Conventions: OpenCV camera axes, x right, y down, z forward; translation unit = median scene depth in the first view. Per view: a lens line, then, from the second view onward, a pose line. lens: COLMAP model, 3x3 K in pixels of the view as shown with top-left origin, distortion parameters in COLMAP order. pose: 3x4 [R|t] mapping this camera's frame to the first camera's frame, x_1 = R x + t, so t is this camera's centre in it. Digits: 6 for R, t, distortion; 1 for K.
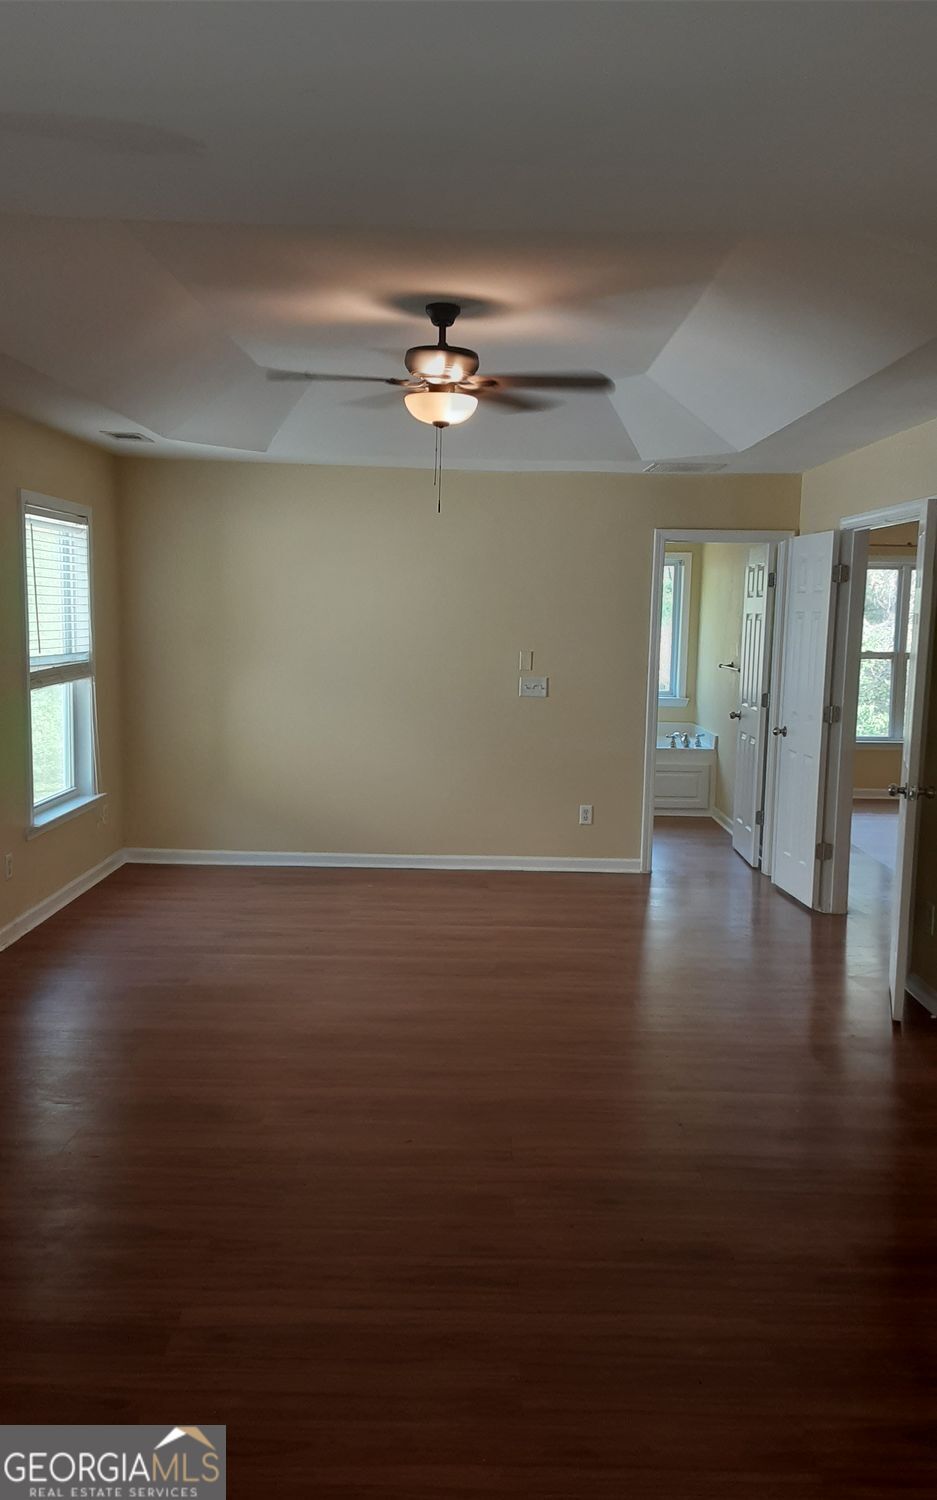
lens RADIAL K [[1208.3, 0, 466.7], [0, 1208.3, 758.6], [0, 0, 1]] dist [0.128551, -0.182344]
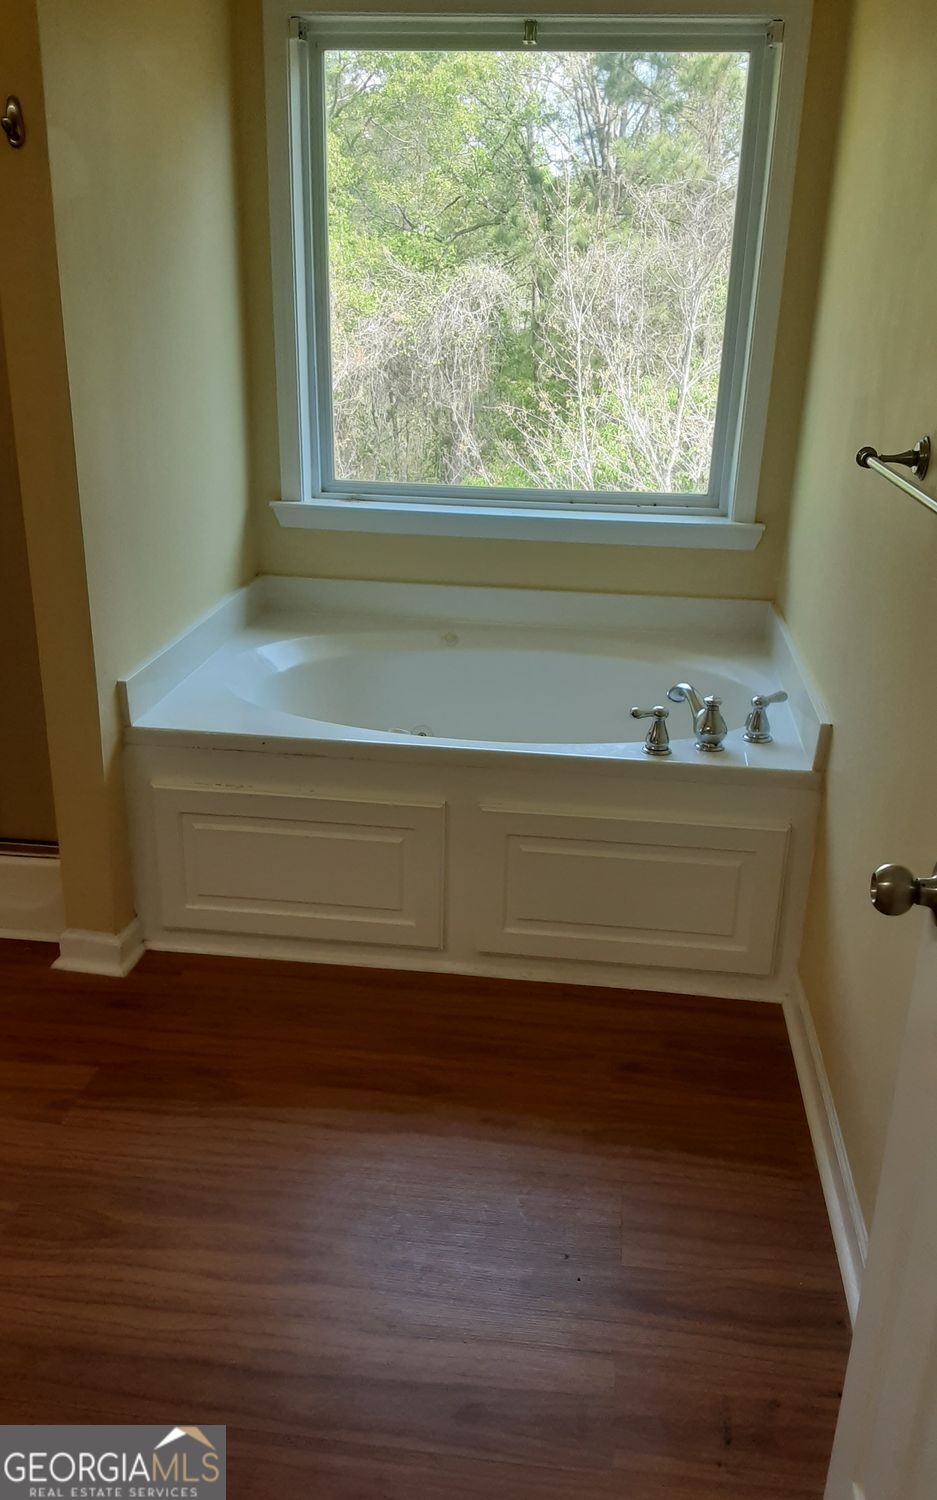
lens RADIAL K [[1208.3, 0, 466.7], [0, 1208.3, 758.6], [0, 0, 1]] dist [0.128551, -0.182344]
pose [[0.992295, 0.050300, -0.113229, 0.220401], [-0.021610, 0.970139, 0.241583, -0.100321], [0.121999, -0.237275, 0.963751, 1.020550]]
